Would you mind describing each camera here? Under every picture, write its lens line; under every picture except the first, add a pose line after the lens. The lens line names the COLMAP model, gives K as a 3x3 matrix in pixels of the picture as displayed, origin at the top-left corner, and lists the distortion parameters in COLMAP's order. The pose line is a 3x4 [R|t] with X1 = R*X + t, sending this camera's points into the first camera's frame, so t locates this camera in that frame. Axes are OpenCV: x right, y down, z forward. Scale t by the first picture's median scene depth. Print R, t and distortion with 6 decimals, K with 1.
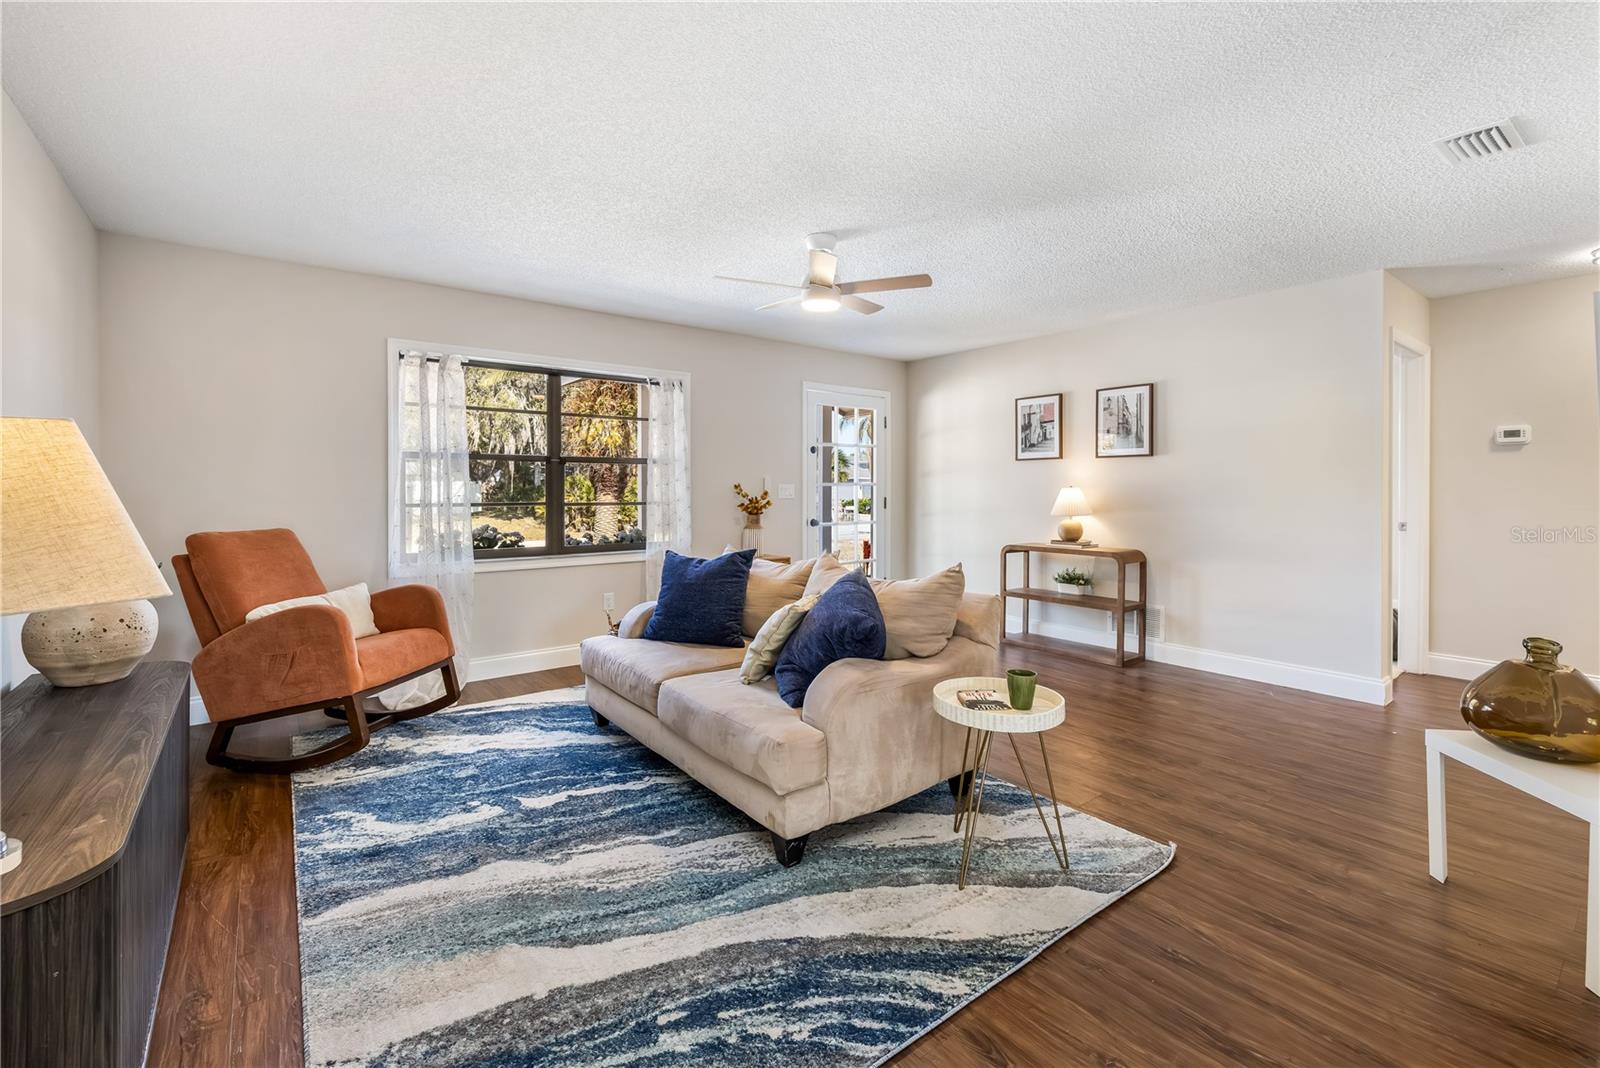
lens RADIAL K [[695.6, 0, 800.9], [0, 695.6, 491.1], [0, 0, 1]] dist [0.000521, 0.000010]
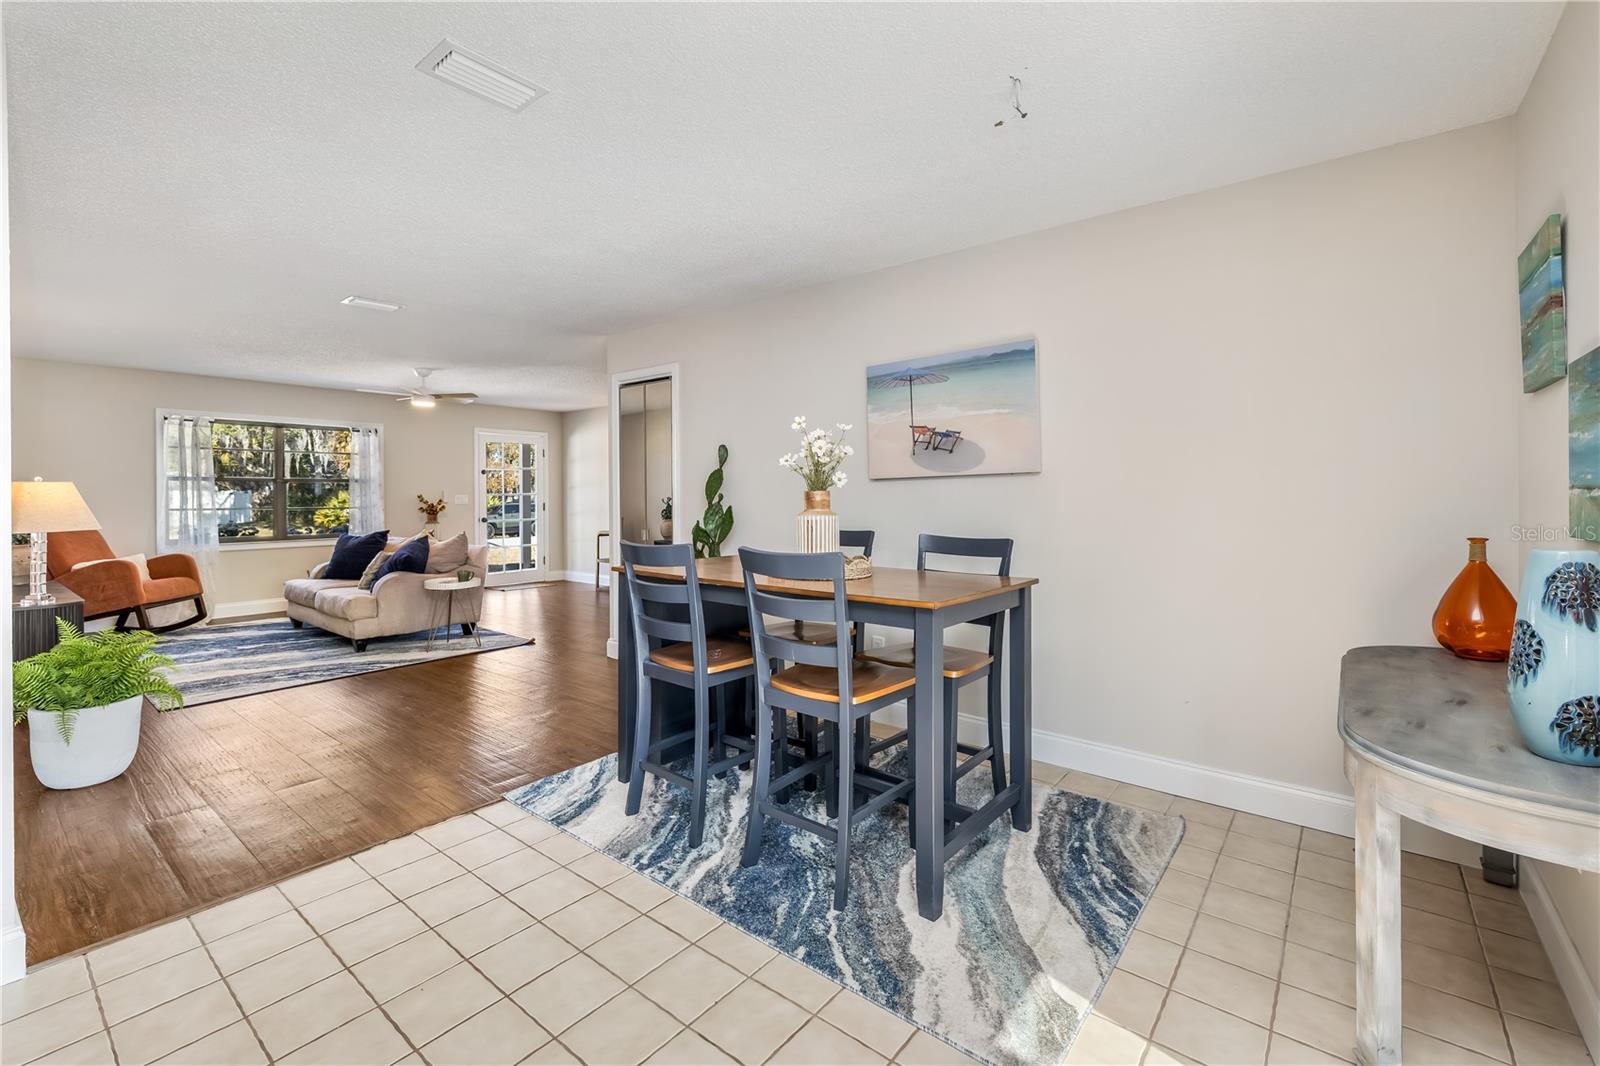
lens RADIAL K [[687.8, 0, 798.6], [0, 687.8, 497.7], [0, 0, 1]] dist [-0.000403, -0.000123]
pose [[0.972398, -0.005499, 0.233263, 0.480226], [0.005712, 0.999984, -0.000240, 0.001594], [-0.233258, 0.001566, 0.972414, -0.890660]]
